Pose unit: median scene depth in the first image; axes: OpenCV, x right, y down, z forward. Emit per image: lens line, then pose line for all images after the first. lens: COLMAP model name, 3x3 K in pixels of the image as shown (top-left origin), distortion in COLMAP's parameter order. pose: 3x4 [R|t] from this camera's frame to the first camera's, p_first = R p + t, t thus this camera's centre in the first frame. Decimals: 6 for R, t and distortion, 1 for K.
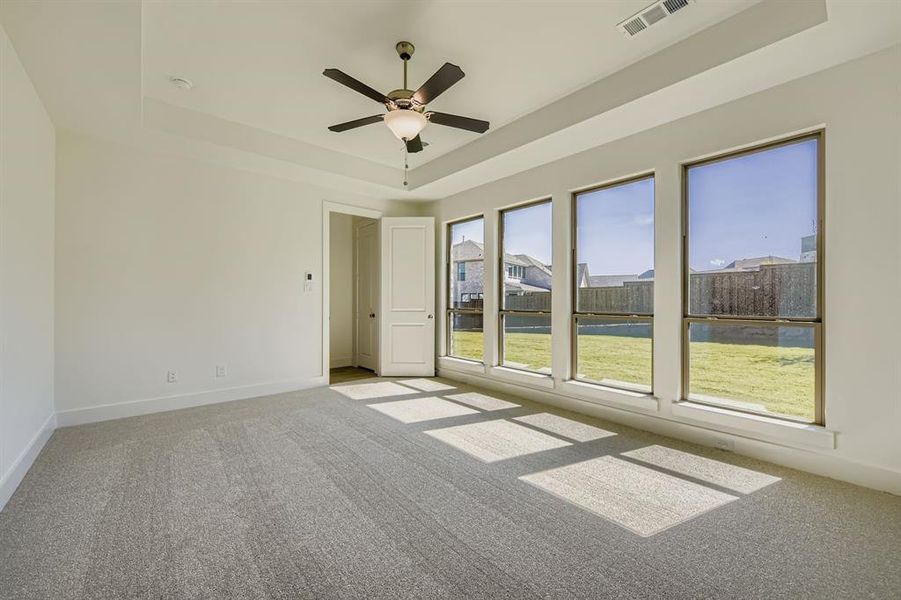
lens RADIAL K [[366.7, 0, 452.3], [0, 366.7, 299.5], [0, 0, 1]] dist [-0.004212, -0.000367]
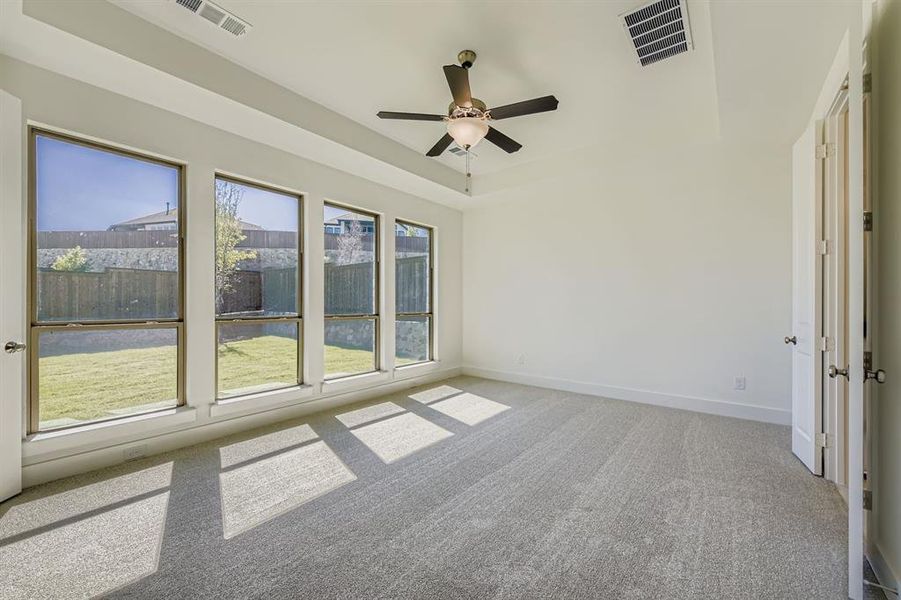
lens RADIAL K [[366.7, 0, 433.2], [0, 366.7, 302.8], [0, 0, 1]] dist [-0.004212, -0.000367]
pose [[-0.173796, 0.003927, 0.984774, -0.381871], [-0.006440, 0.999966, -0.005125, -0.001254], [-0.984761, -0.007233, -0.173765, 0.431030]]
